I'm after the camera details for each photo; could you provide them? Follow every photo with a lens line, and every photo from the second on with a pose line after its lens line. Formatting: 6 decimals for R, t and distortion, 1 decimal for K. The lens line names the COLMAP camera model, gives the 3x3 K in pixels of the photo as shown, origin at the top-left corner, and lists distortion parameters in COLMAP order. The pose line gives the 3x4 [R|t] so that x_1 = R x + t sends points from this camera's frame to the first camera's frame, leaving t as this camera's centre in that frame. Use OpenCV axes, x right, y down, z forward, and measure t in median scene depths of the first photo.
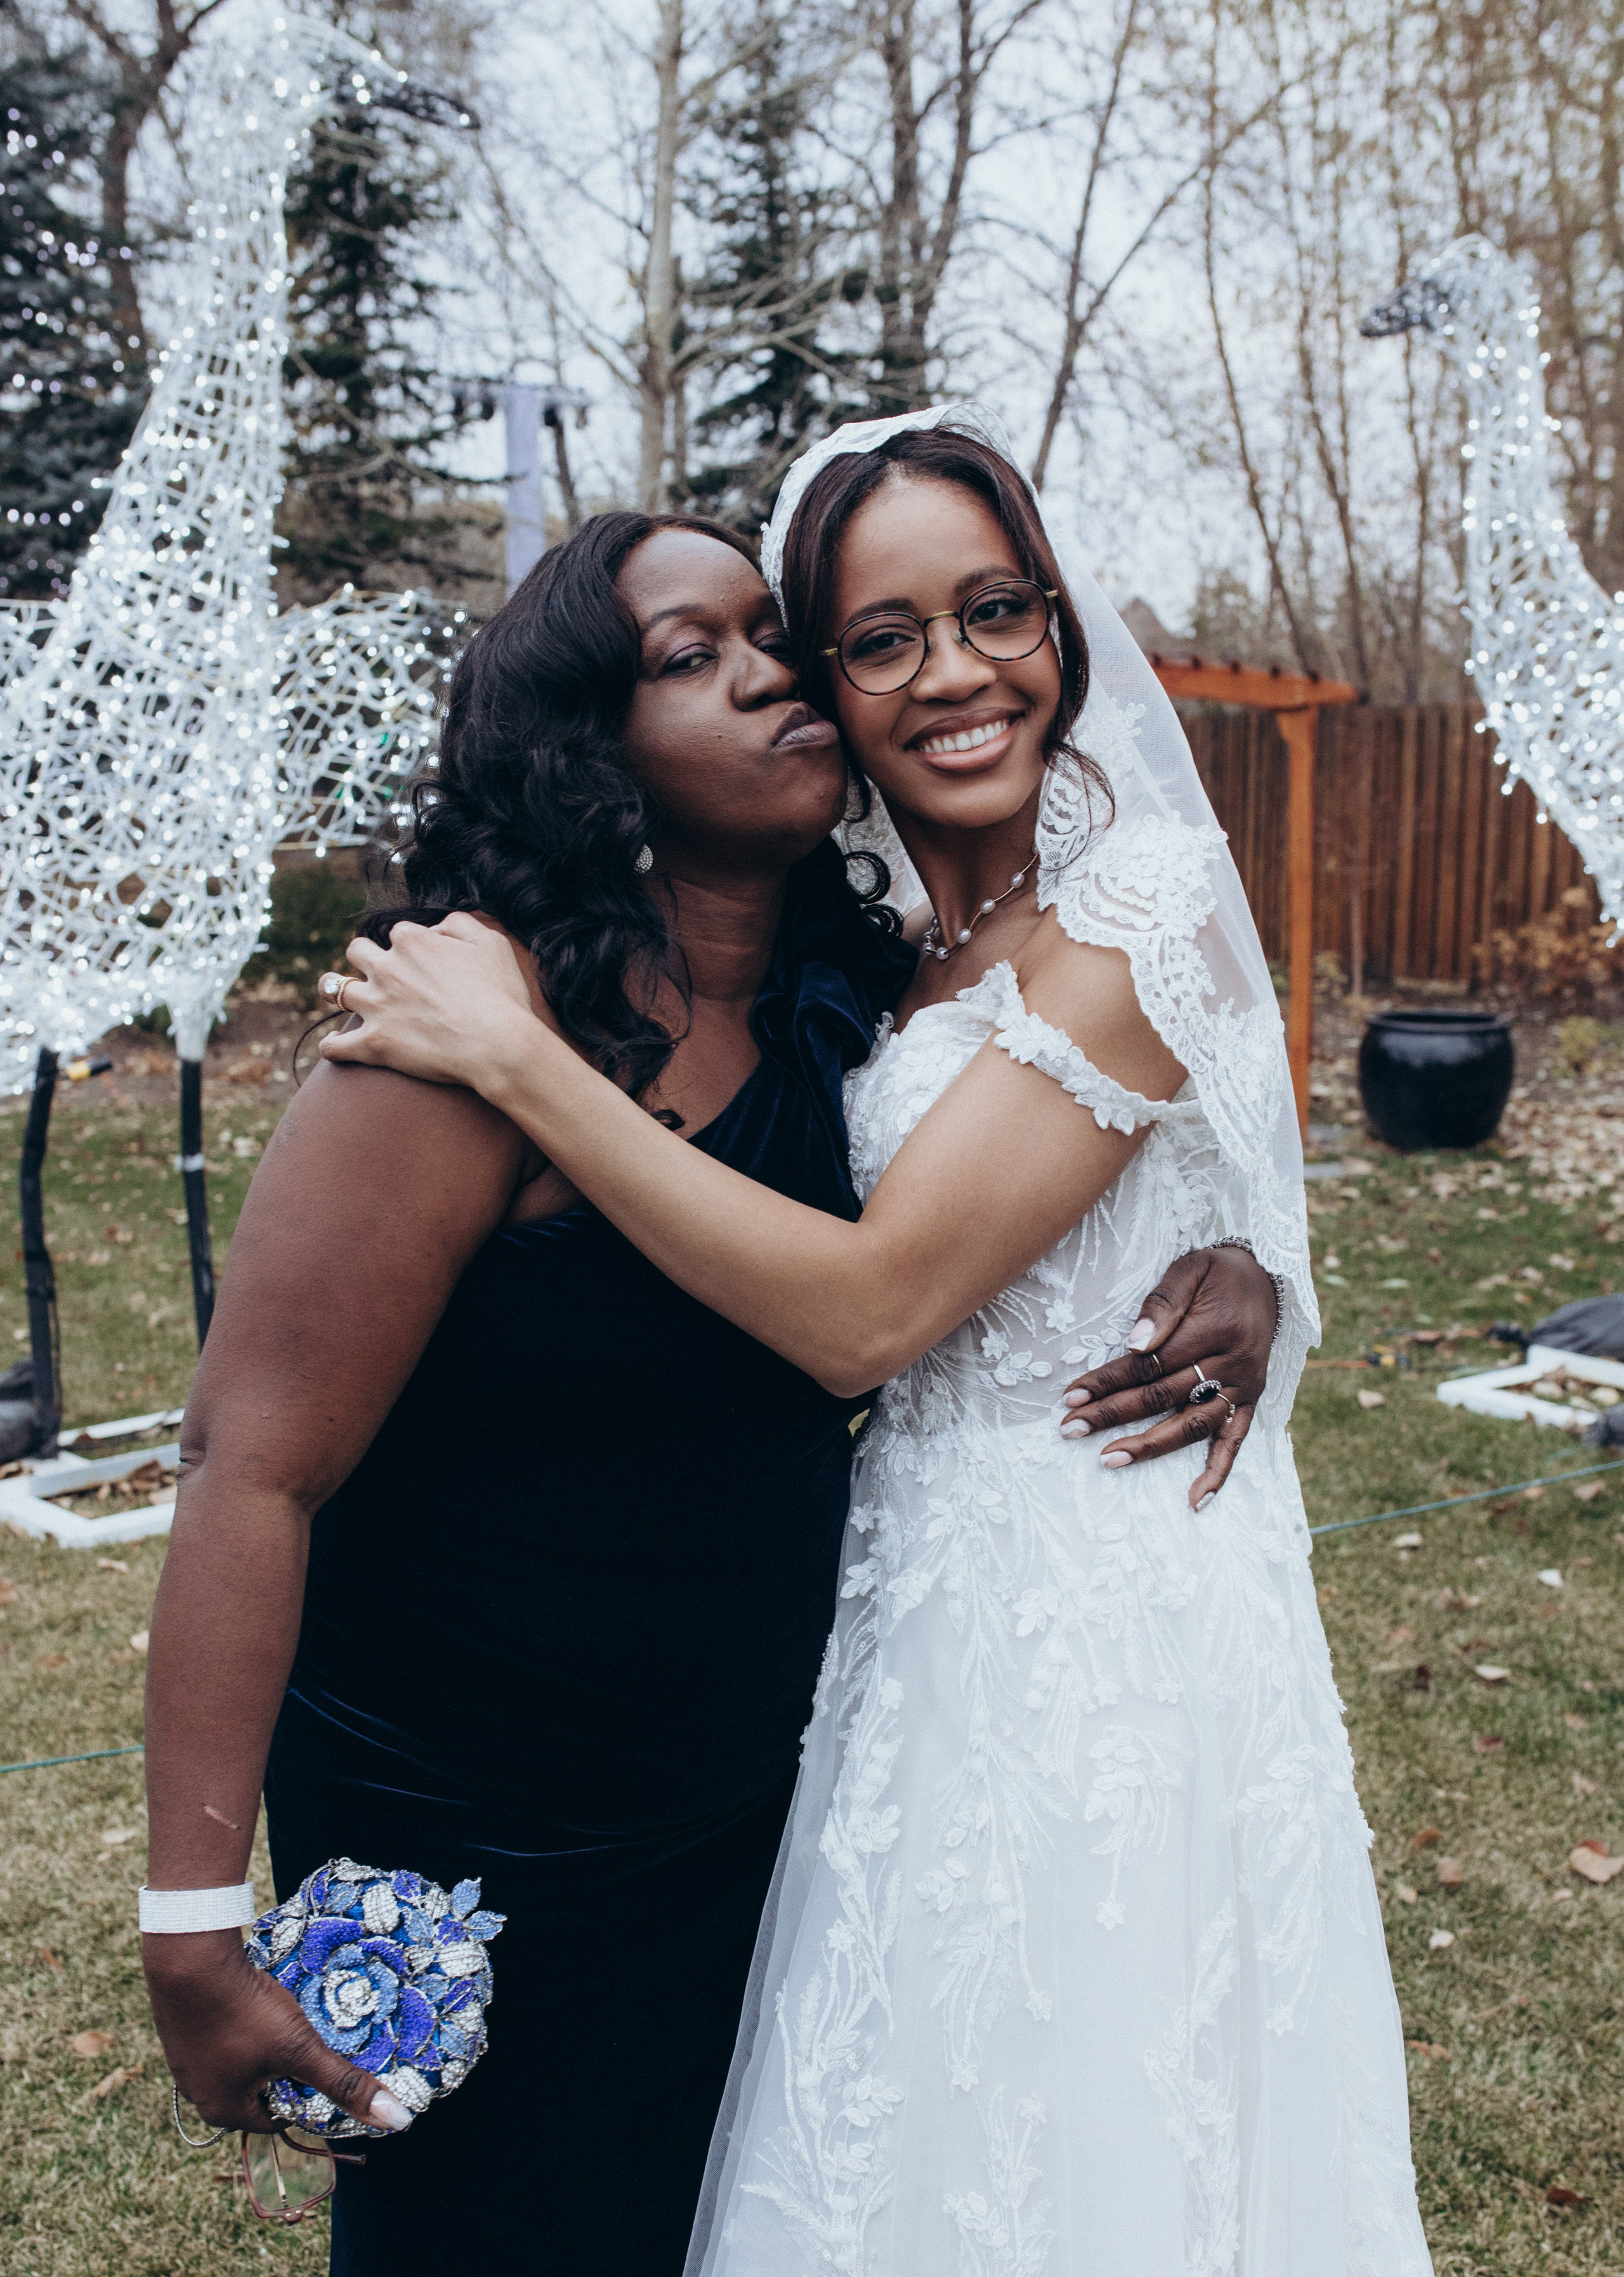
lens RADIAL K [[2329.8, 0, 810.5], [0, 2329.8, 1199.6], [0, 0, 1]] dist [0.001066, 0.000643]
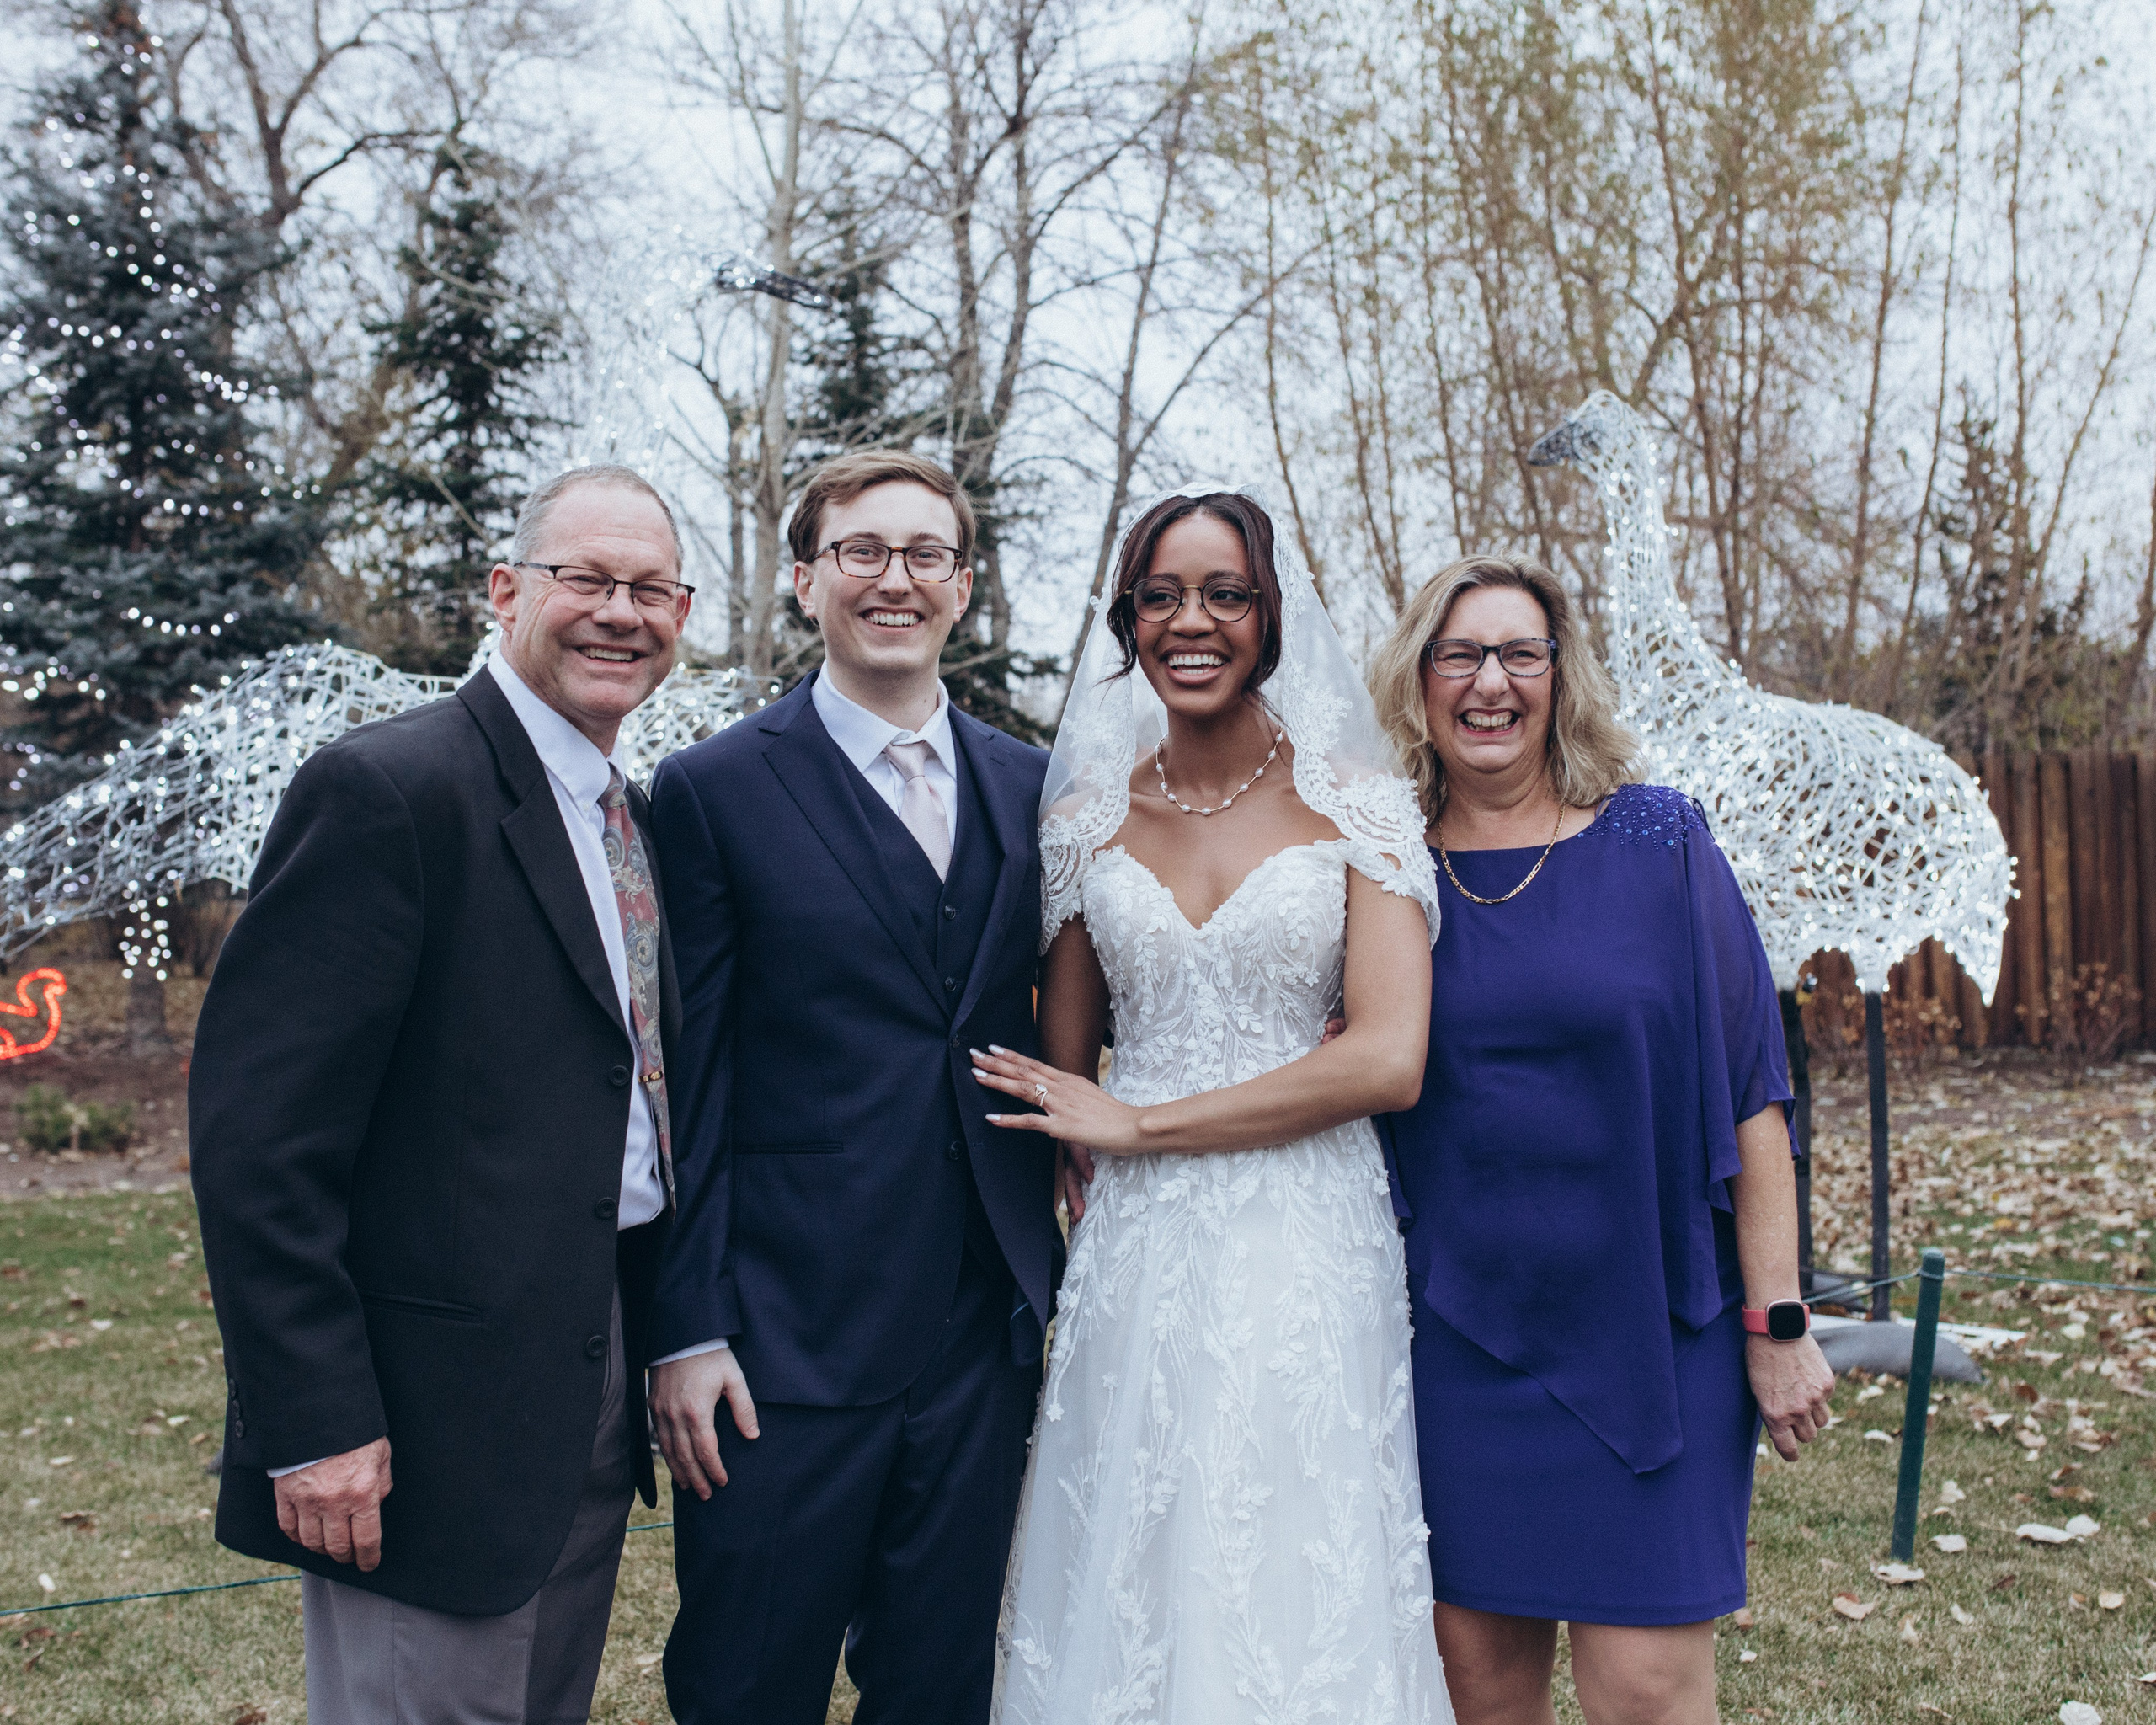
lens RADIAL K [[2363.8, 0, 1078.0], [0, 2363.8, 862.5], [0, 0, 1]] dist [-0.006889, 0.013313]
pose [[0.995145, -0.015173, 0.097244, -0.059544], [0.033126, 0.982035, -0.185768, 0.032780], [-0.092679, 0.188087, 0.977770, -0.087079]]
